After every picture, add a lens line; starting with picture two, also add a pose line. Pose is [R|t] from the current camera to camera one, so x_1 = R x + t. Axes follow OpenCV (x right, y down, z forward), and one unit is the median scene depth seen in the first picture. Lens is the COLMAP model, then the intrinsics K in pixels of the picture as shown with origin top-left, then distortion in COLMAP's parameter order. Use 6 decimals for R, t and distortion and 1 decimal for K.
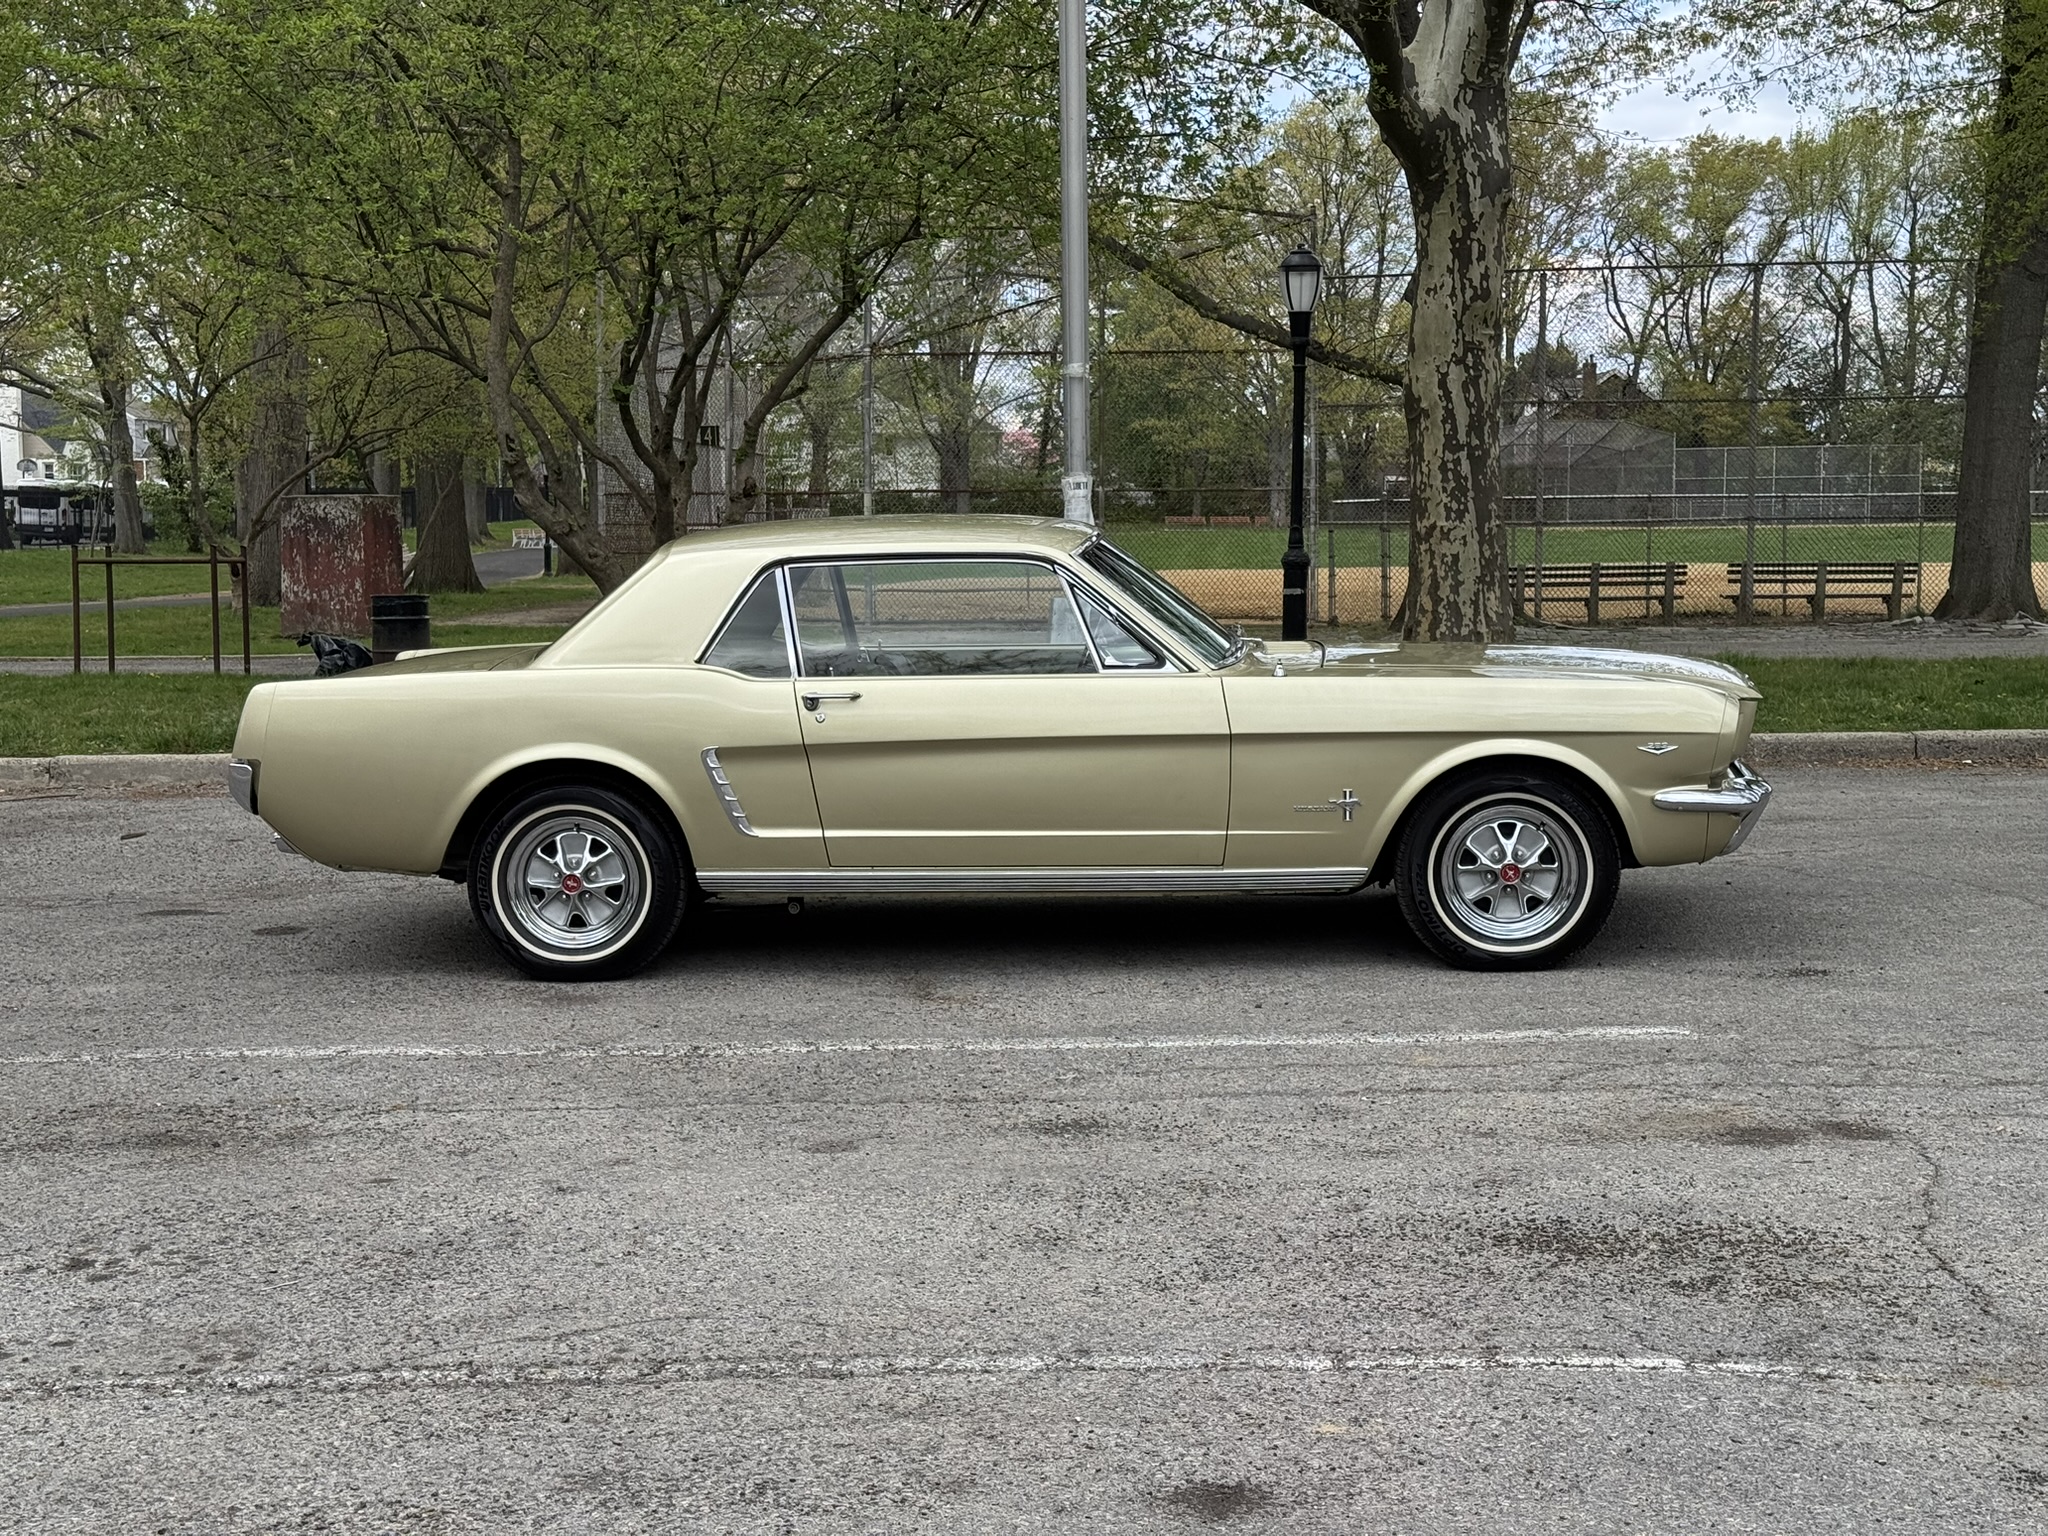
lens RADIAL K [[2818.0, 0, 1032.8], [0, 2818.0, 770.4], [0, 0, 1]] dist [0.168144, -0.215872]
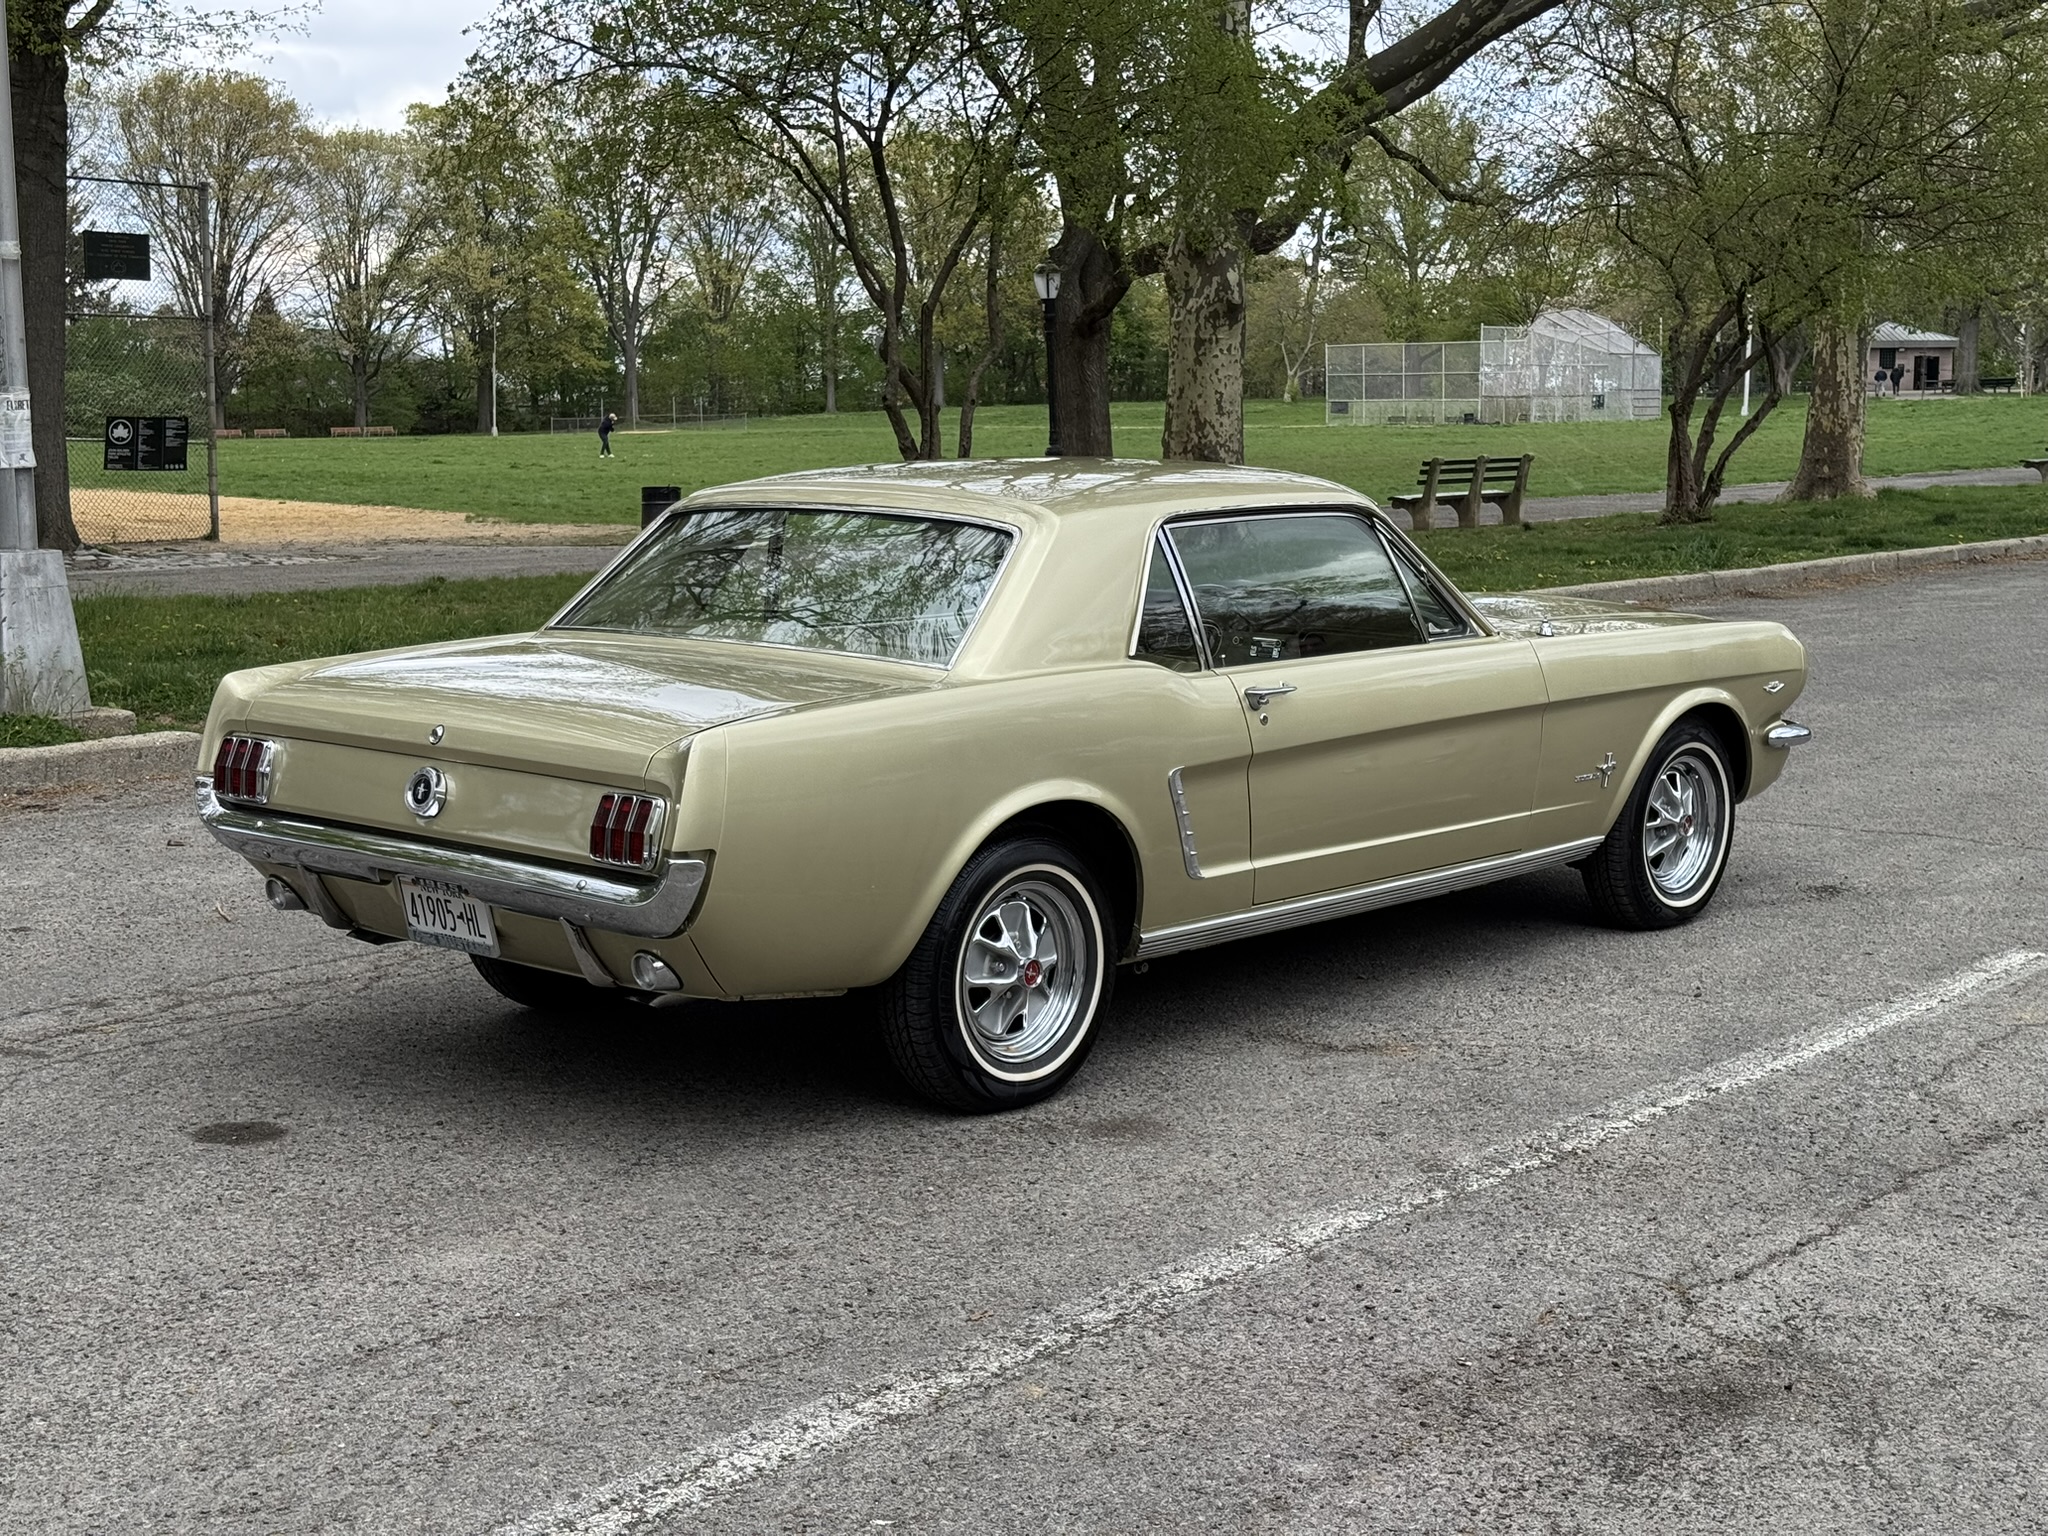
lens RADIAL K [[2816.7, 0, 1024.0], [0, 2816.7, 768.0], [0, 0, 1]] dist [0.182753, -0.309477]
pose [[0.642430, -0.086607, 0.761435, -0.715611], [0.066500, 0.996146, 0.057196, -0.054079], [-0.763454, 0.013891, 0.645713, 0.540024]]
